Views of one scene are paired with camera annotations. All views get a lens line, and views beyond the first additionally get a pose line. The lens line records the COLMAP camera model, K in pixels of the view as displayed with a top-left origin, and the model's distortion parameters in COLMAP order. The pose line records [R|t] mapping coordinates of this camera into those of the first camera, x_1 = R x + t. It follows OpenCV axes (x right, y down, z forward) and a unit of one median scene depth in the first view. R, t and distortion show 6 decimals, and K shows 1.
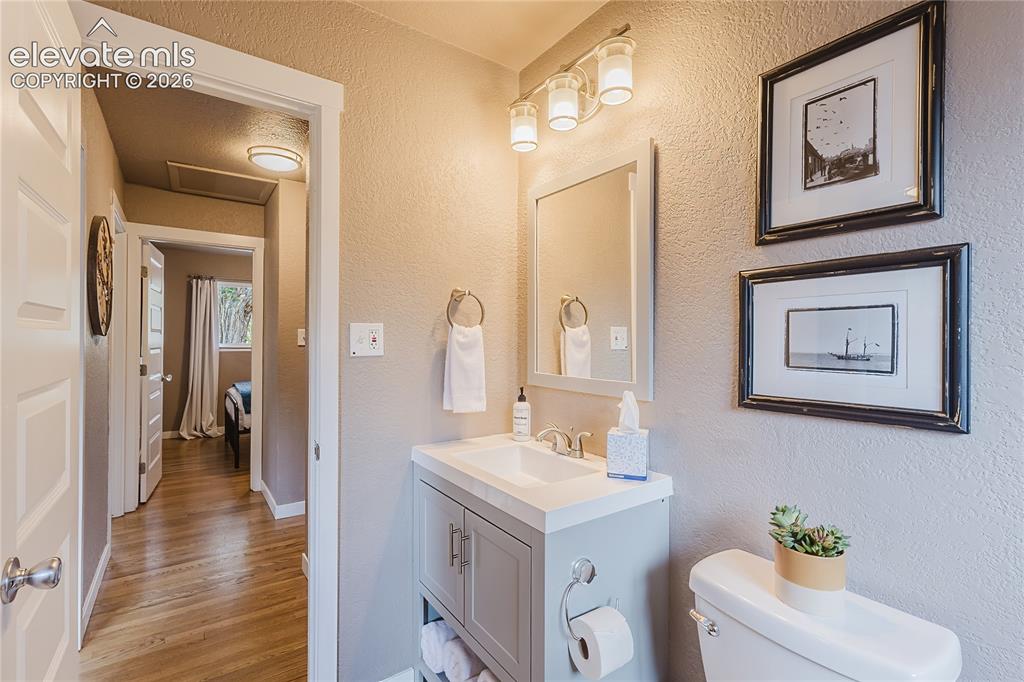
lens RADIAL K [[468.9, 0, 511.2], [0, 468.9, 340.1], [0, 0, 1]] dist [-0.000335, 0.001954]
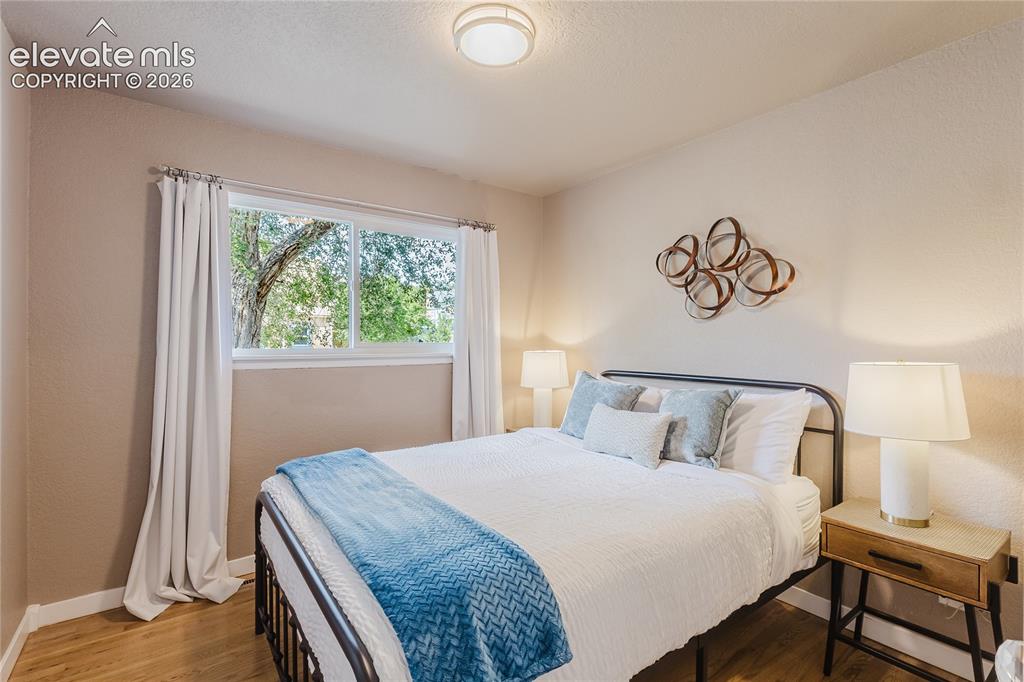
lens RADIAL K [[468.9, 0, 507.7], [0, 468.9, 340.4], [0, 0, 1]] dist [-0.000335, 0.001954]
pose [[0.999890, -0.000667, 0.014785, -0.414787], [0.000642, 0.999998, 0.001756, -0.000384], [-0.014786, -0.001747, 0.999889, 0.629420]]
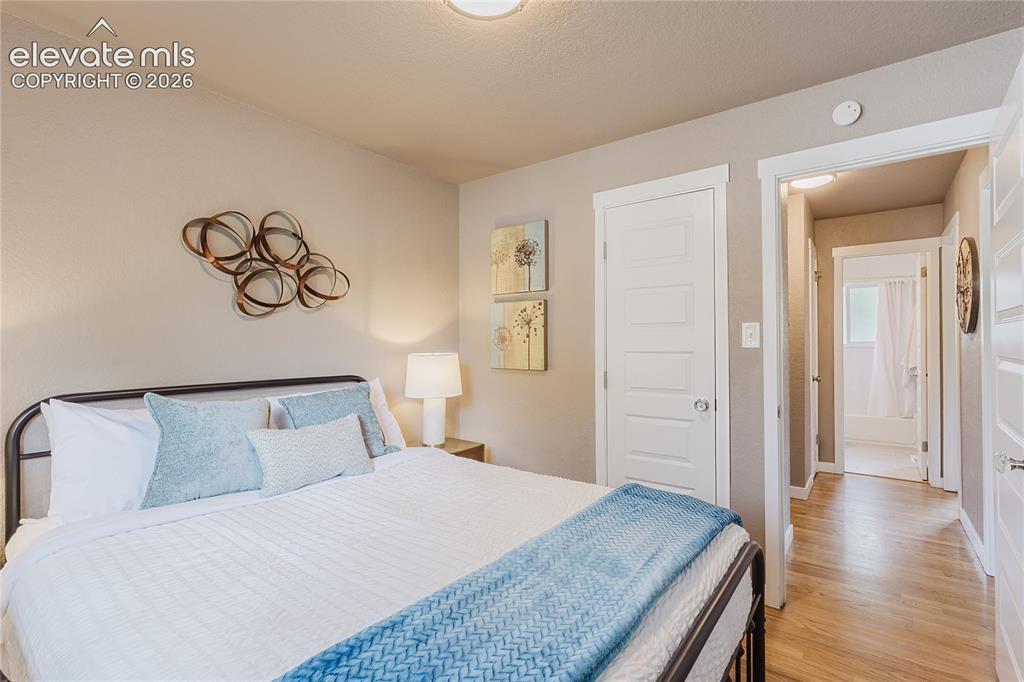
lens RADIAL K [[468.9, 0, 509.4], [0, 468.9, 340.4], [0, 0, 1]] dist [-0.000335, 0.001954]
pose [[-0.292024, -0.001952, 0.956409, -0.653733], [0.001748, 0.999995, 0.002575, 0.000498], [-0.956409, 0.002424, -0.292020, 0.972752]]
